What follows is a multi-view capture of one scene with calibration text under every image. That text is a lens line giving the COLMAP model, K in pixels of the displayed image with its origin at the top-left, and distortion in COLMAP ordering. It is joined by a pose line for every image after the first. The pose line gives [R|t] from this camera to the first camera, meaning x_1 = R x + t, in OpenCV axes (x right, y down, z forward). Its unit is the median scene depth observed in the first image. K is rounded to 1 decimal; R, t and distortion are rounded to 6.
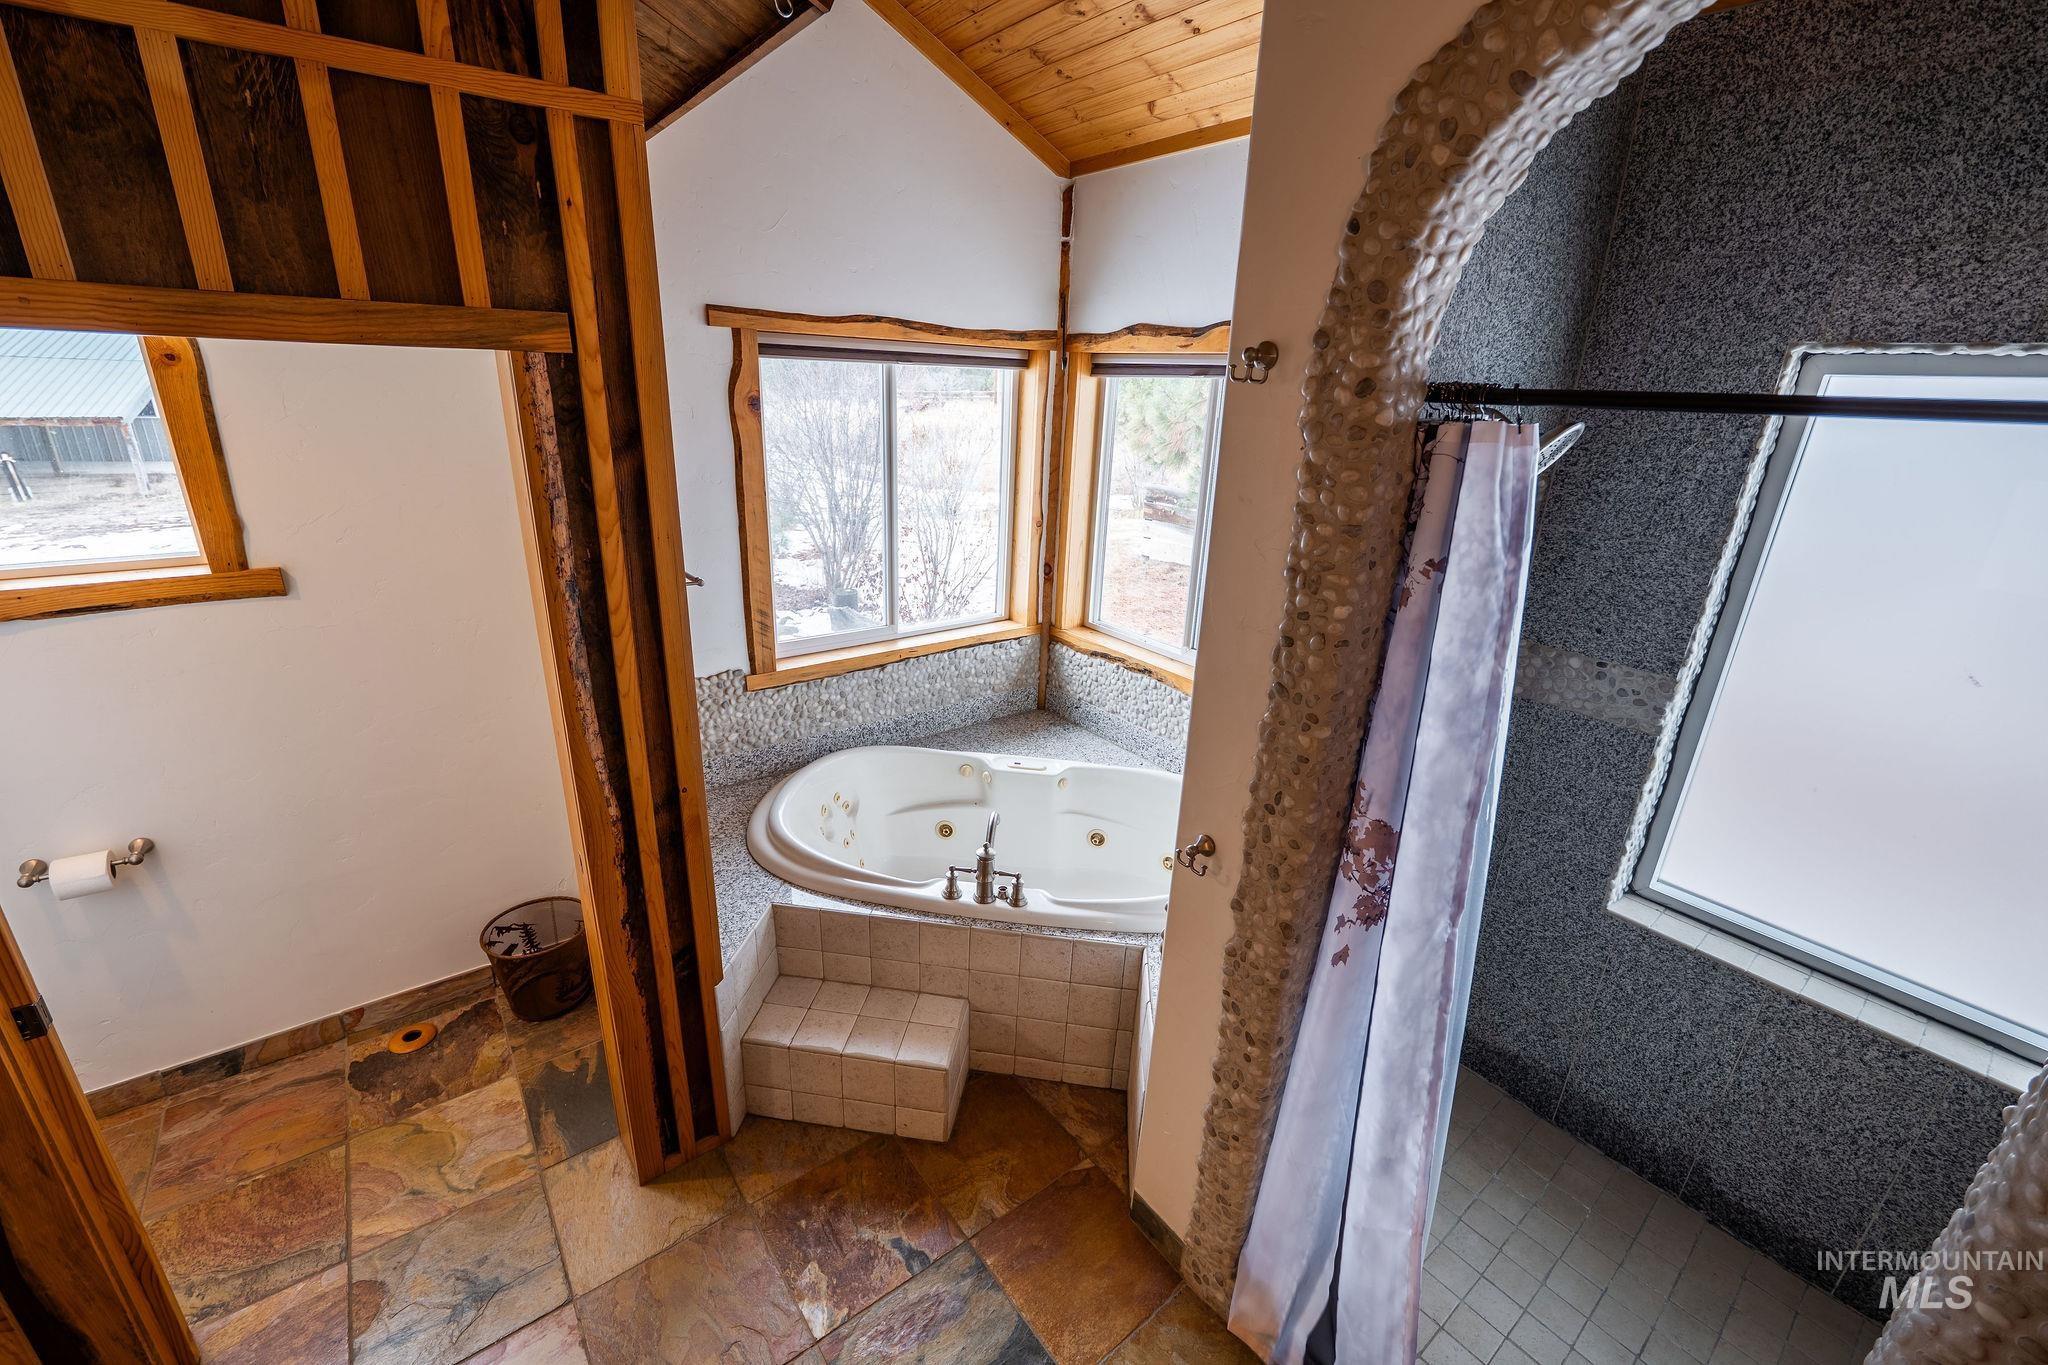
lens RADIAL K [[830.7, 0, 1024.0], [0, 830.7, 682.5], [0, 0, 1]] dist [-0.001262, -0.000162]
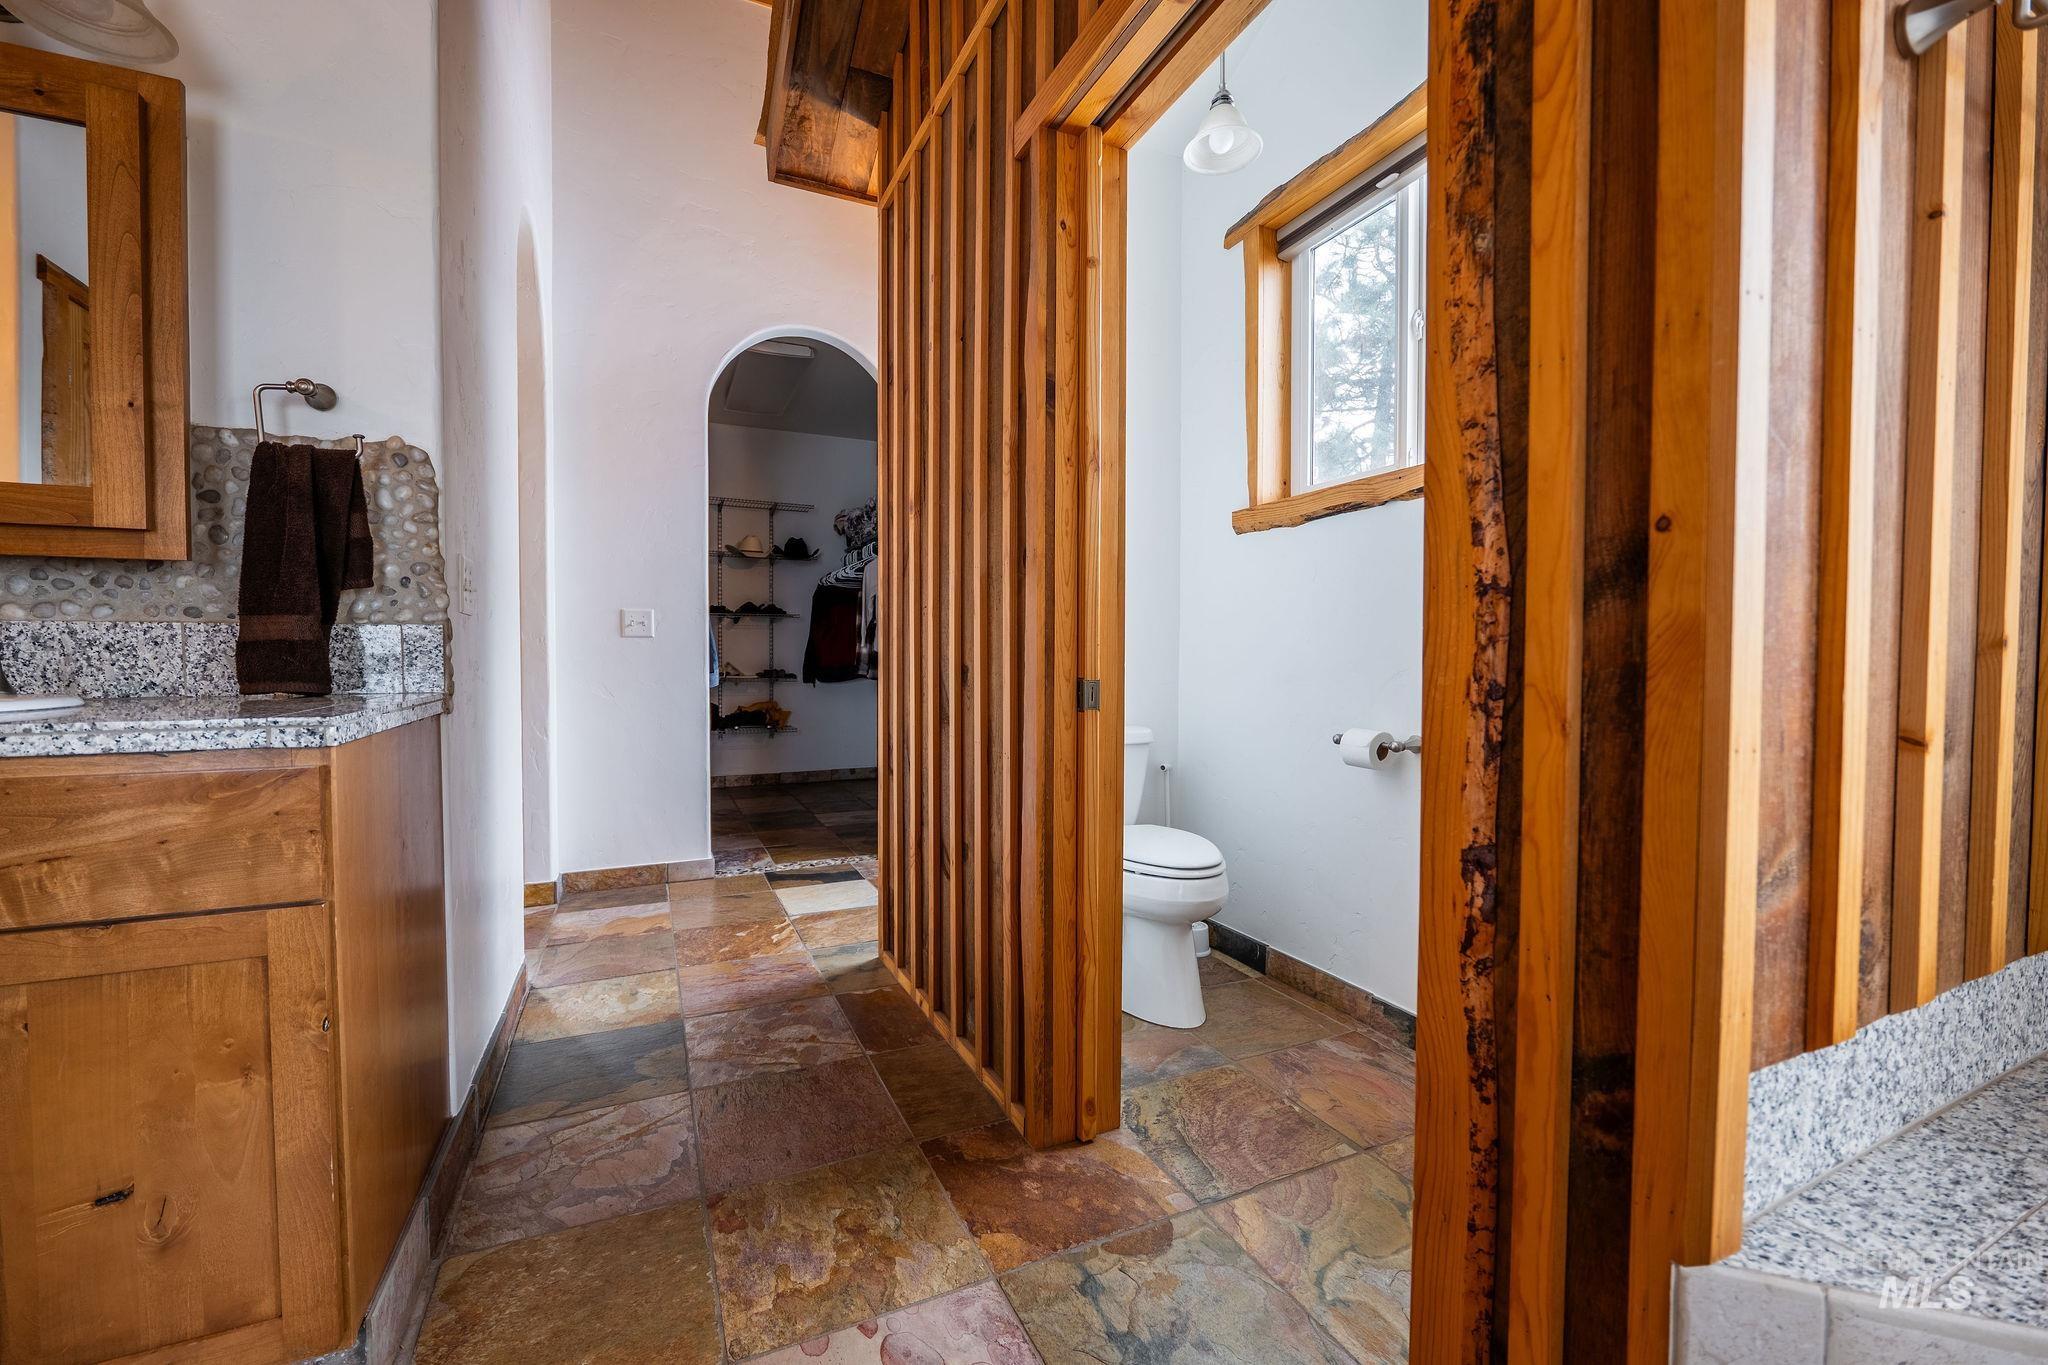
lens RADIAL K [[830.7, 0, 1024.0], [0, 830.7, 682.5], [0, 0, 1]] dist [-0.001262, -0.000162]
pose [[-0.215691, -0.006031, -0.976443, -0.031712], [-0.341411, 0.937332, 0.069626, 0.239623], [0.914831, 0.348386, -0.204233, 0.814033]]
